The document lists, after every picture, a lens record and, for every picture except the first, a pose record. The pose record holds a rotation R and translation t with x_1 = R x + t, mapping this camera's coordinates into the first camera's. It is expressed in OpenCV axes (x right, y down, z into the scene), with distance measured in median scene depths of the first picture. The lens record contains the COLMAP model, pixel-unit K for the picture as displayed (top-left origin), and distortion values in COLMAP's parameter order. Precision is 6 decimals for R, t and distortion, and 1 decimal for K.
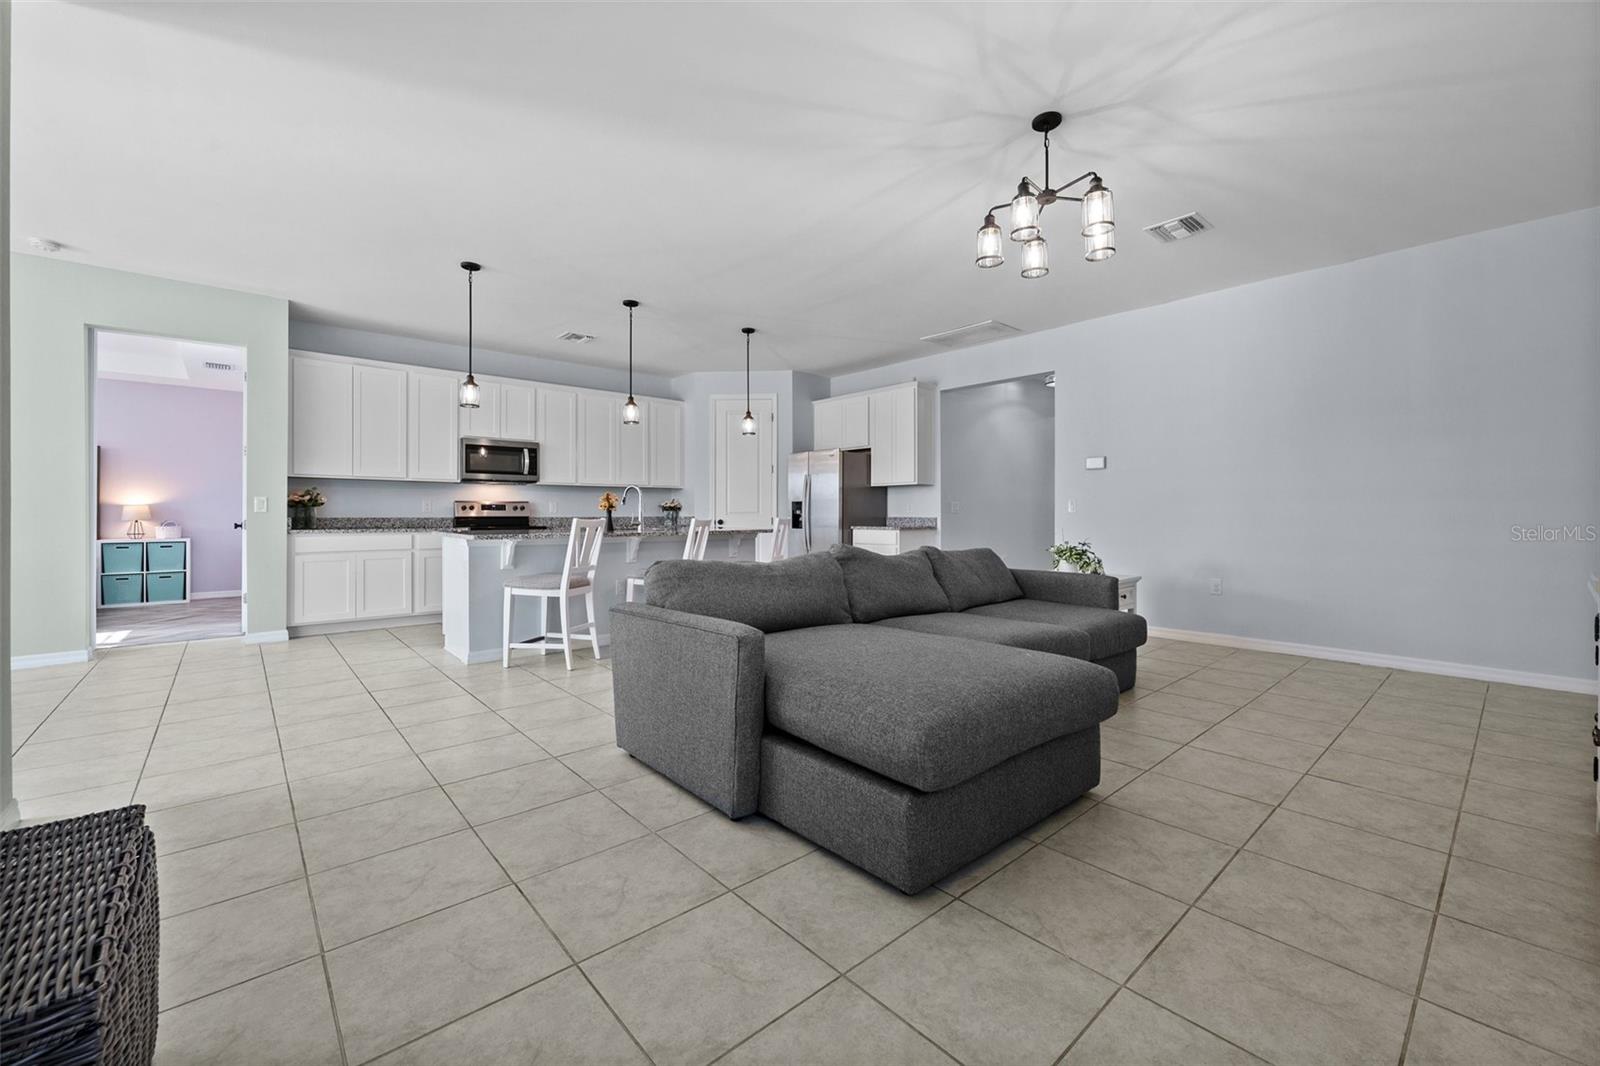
lens RADIAL K [[646.5, 0, 818.4], [0, 646.5, 522.3], [0, 0, 1]] dist [-0.006647, 0.000185]
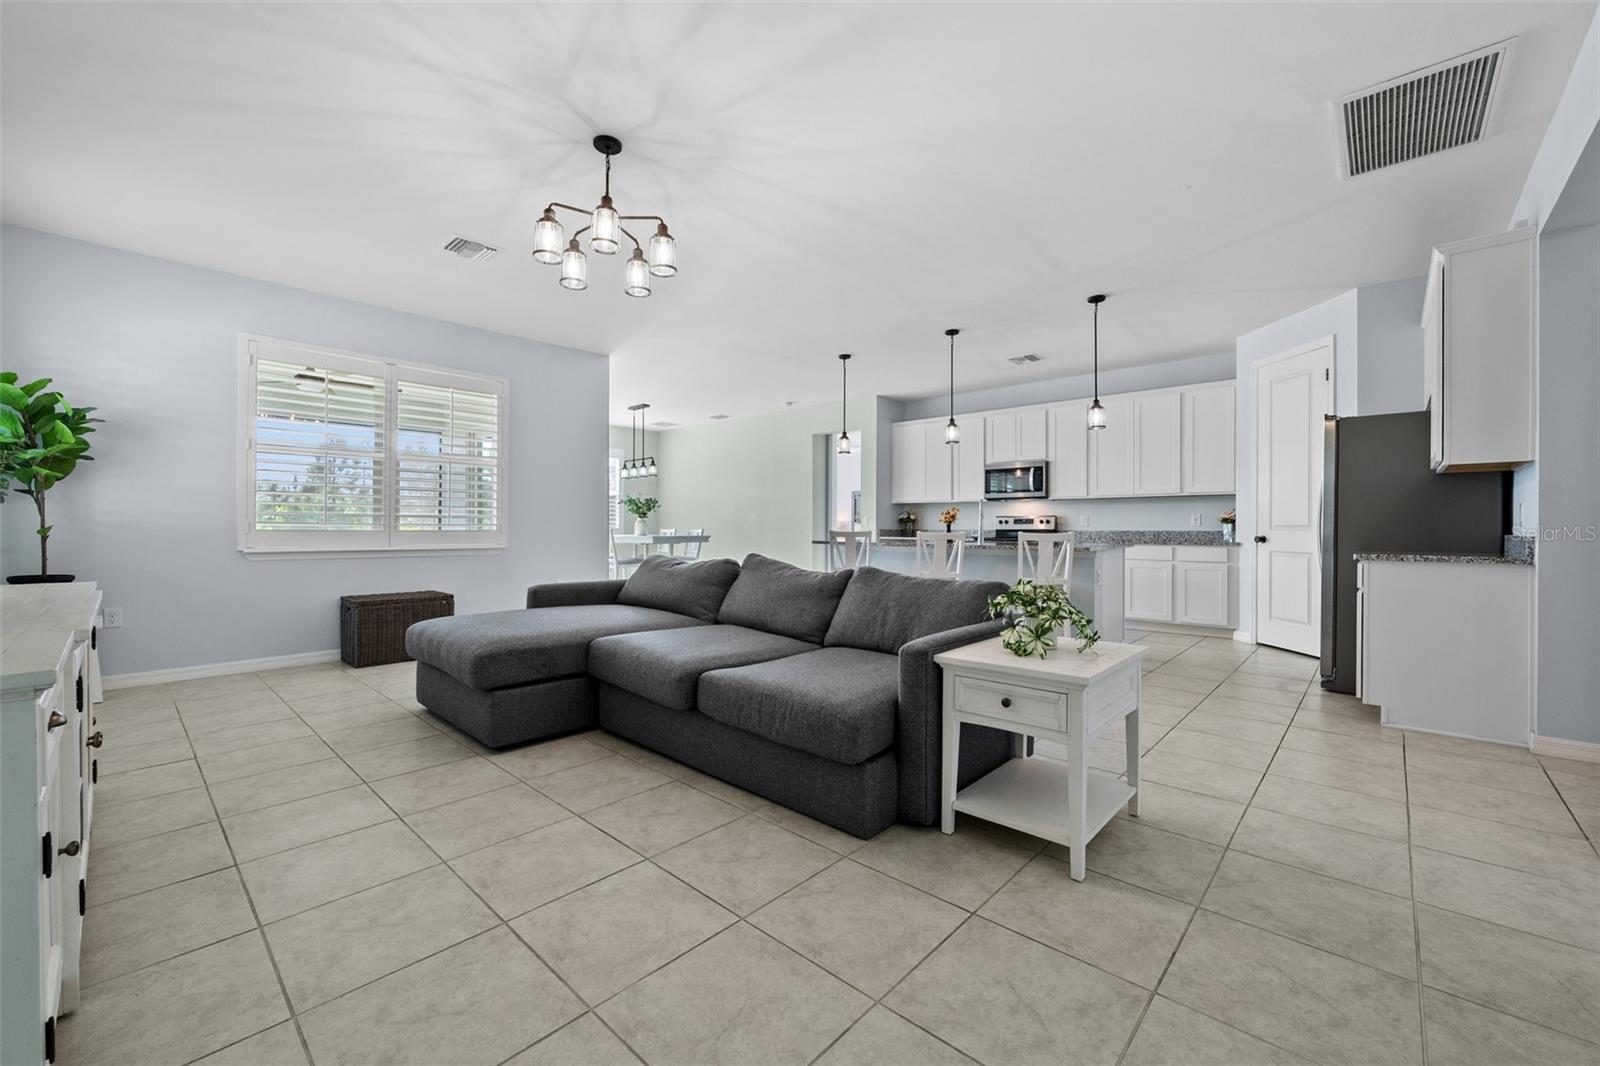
lens RADIAL K [[646.5, 0, 800.4], [0, 646.5, 531.1], [0, 0, 1]] dist [-0.006647, 0.000185]
pose [[0.088726, 0.008434, -0.996020, 1.487581], [-0.018673, 0.999802, 0.006803, -0.017641], [0.995881, 0.017996, 0.088866, 1.286489]]
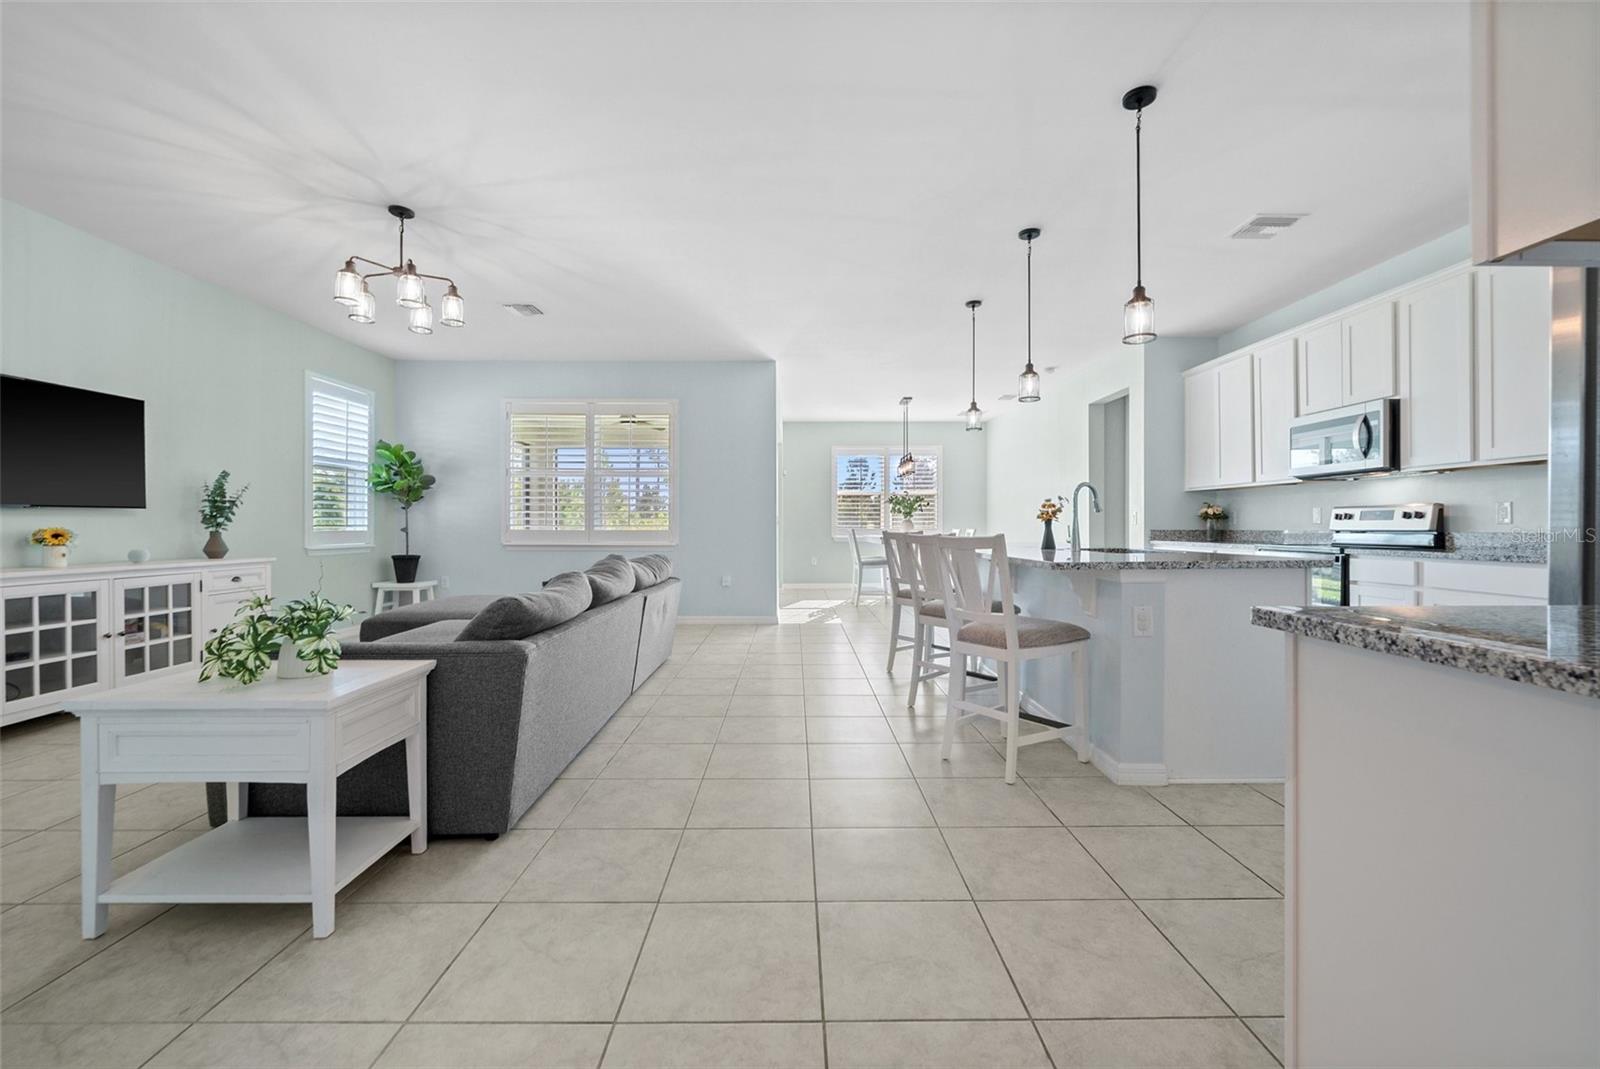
lens RADIAL K [[646.5, 0, 801.8], [0, 646.5, 527.8], [0, 0, 1]] dist [-0.006647, 0.000185]
pose [[-0.671121, 0.004942, -0.741331, 0.802933], [-0.009478, 0.999839, 0.015246, -0.037783], [0.741287, 0.017258, -0.670966, 2.541457]]
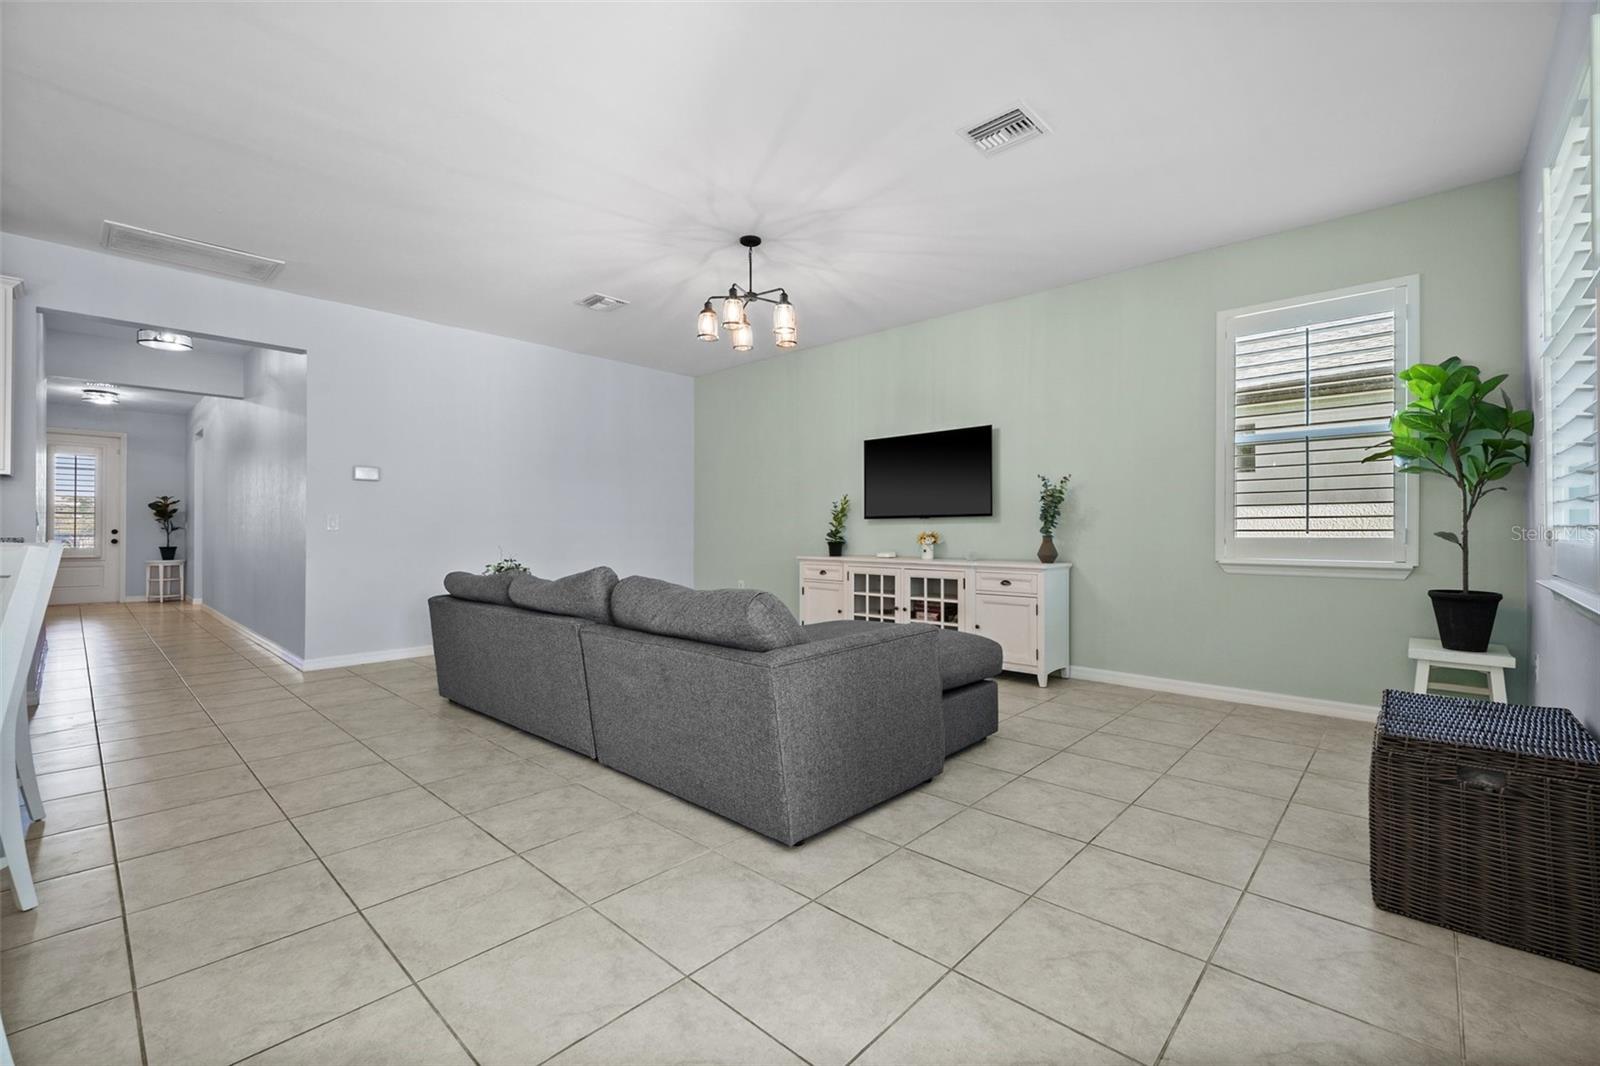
lens RADIAL K [[670.3, 0, 792.0], [0, 670.3, 526.1], [0, 0, 1]] dist [-0.003702, -0.000138]
pose [[-0.072814, 0.010082, 0.997295, -1.098979], [0.017356, 0.999810, -0.008840, -0.009514], [-0.997195, 0.016665, -0.072975, 1.076163]]
